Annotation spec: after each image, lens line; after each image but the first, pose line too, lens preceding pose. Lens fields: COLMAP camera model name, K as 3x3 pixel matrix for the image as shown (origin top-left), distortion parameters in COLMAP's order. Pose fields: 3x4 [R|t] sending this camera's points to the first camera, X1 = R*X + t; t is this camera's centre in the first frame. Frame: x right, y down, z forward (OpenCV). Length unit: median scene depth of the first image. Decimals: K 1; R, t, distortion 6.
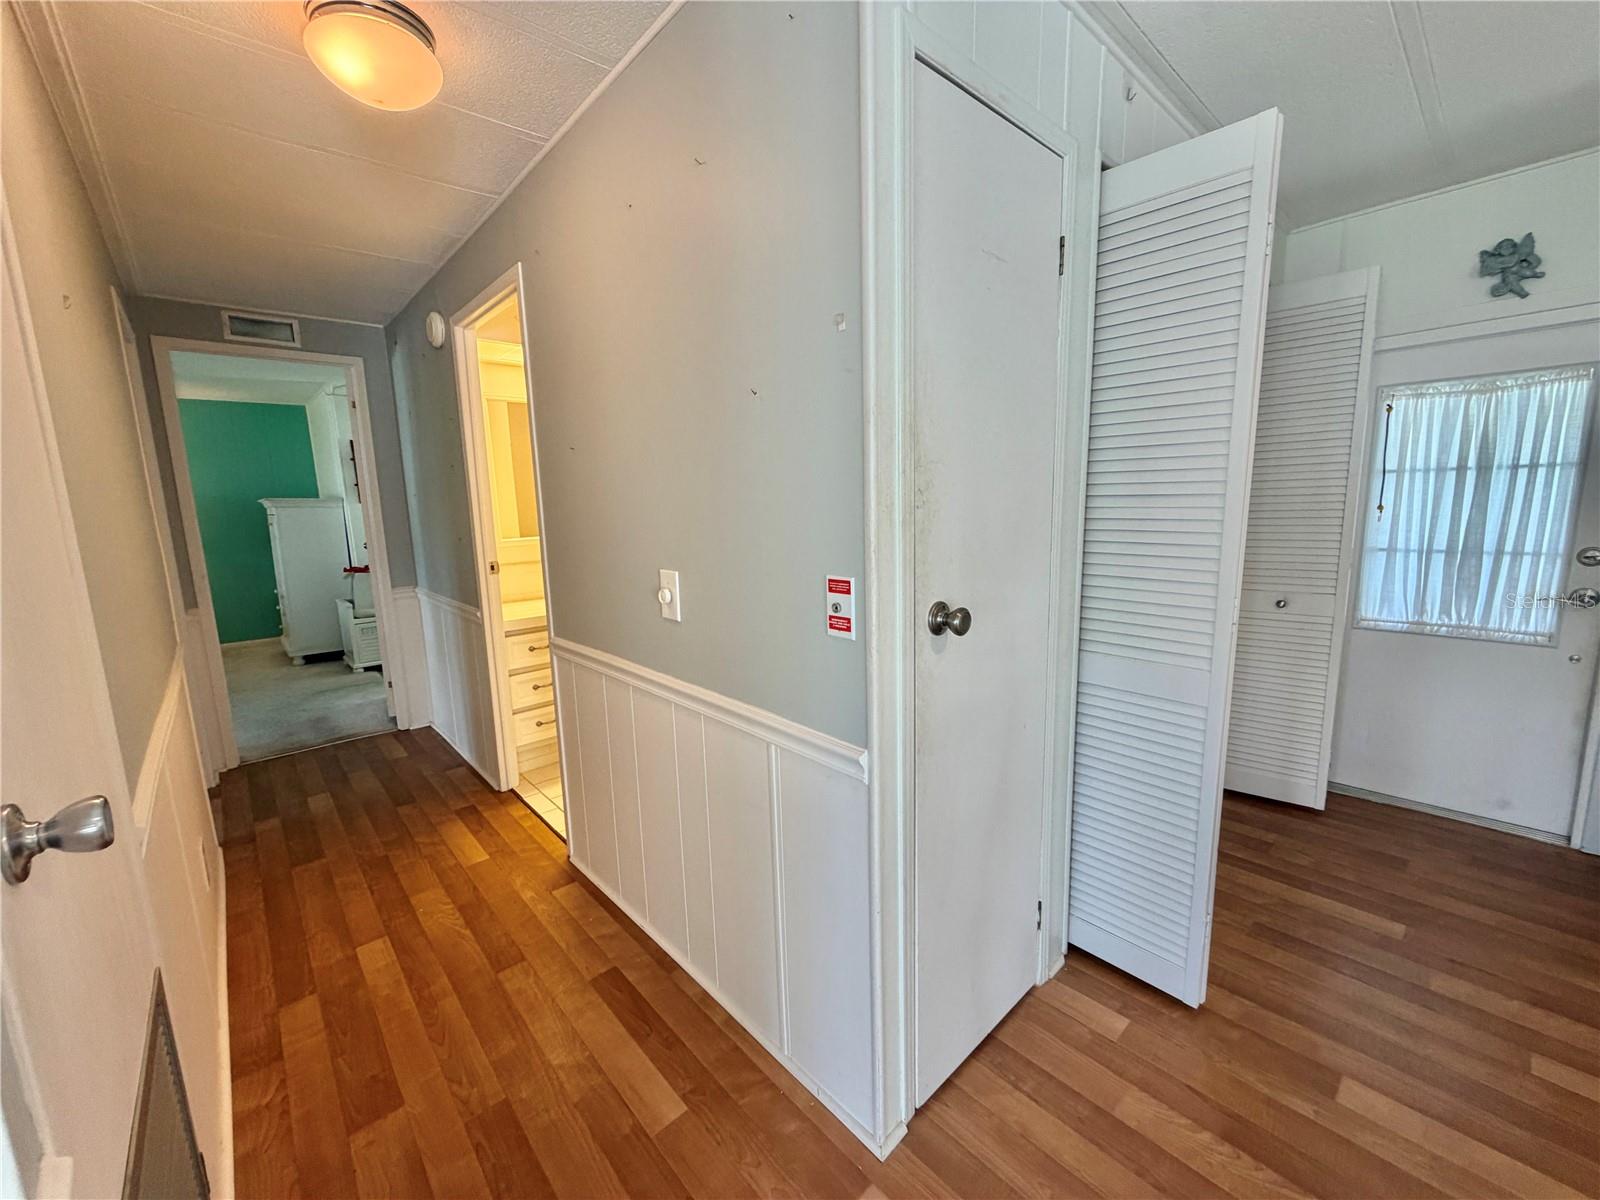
lens RADIAL K [[638.3, 0, 793.8], [0, 638.3, 601.9], [0, 0, 1]] dist [-0.000870, -0.000157]
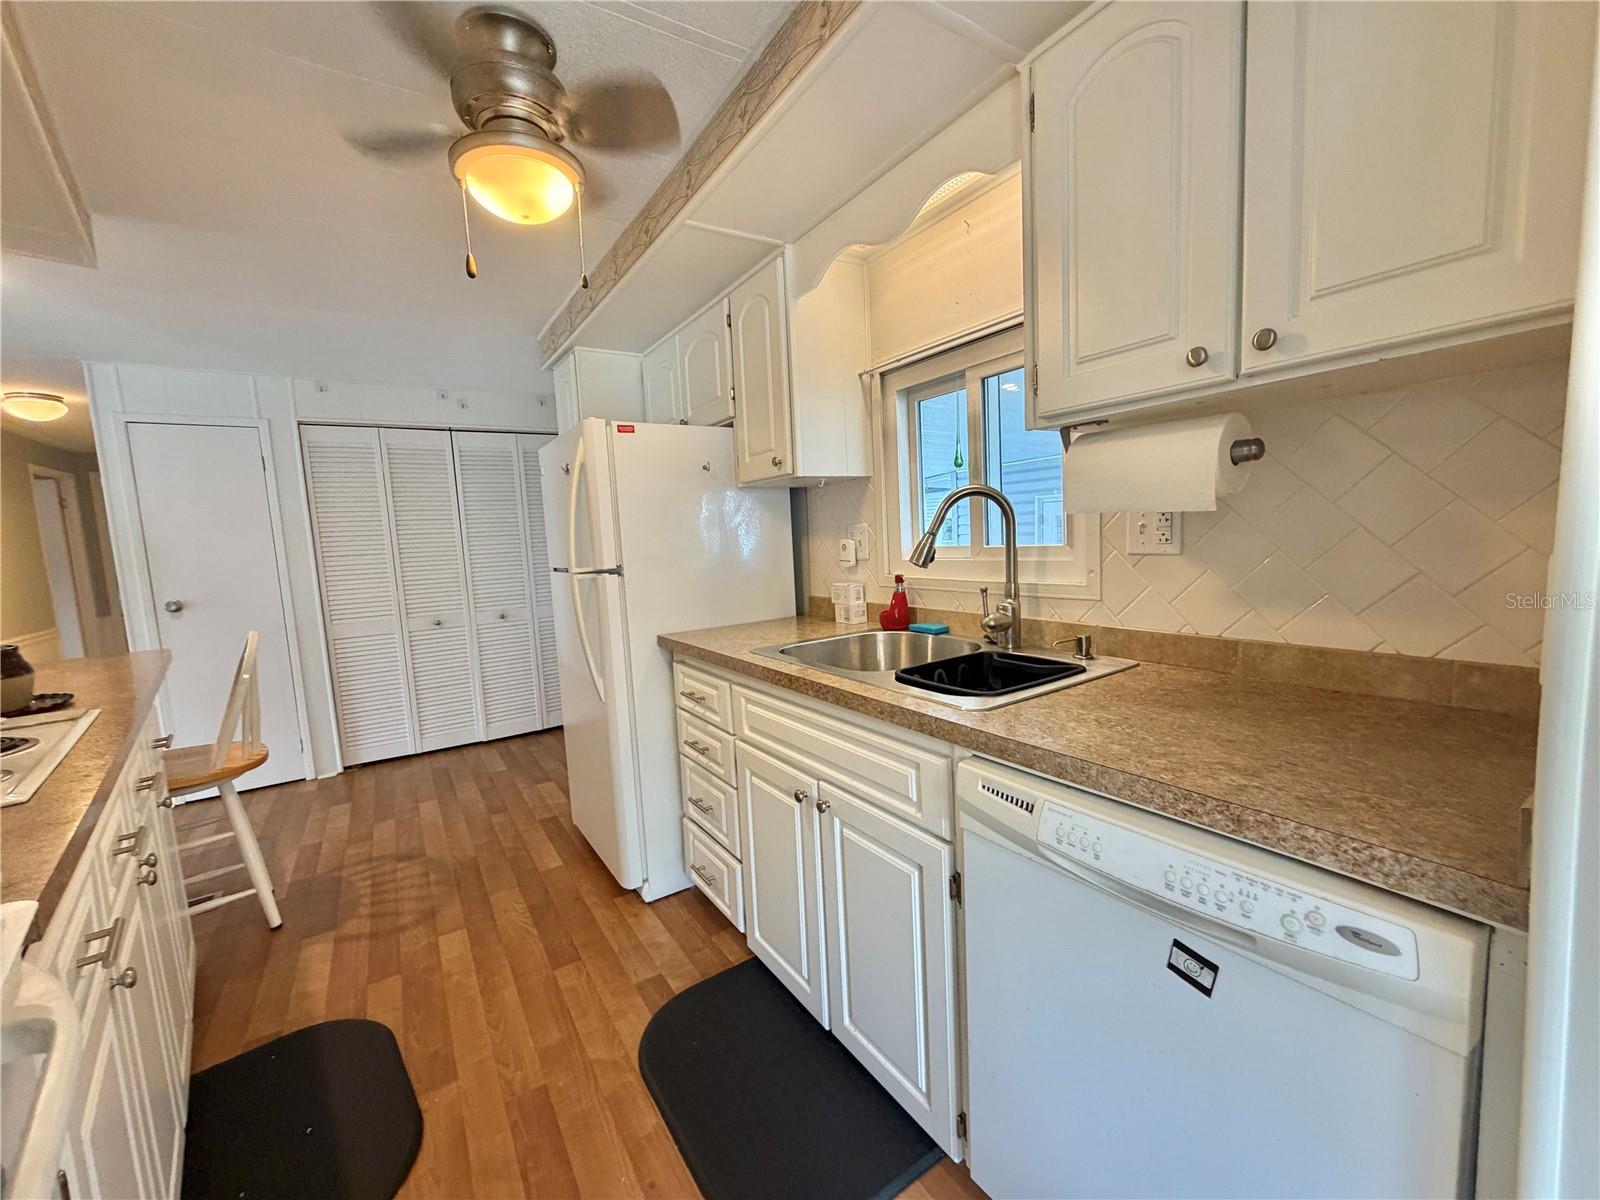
lens RADIAL K [[637.8, 0, 800.0], [0, 637.8, 600.0], [0, 0, 1]] dist [0.001855, -0.000589]
pose [[0.988602, -0.000368, -0.150551, 0.244355], [-0.007493, 0.998637, -0.051647, 0.009047], [0.150365, 0.052187, 0.987252, -0.096122]]
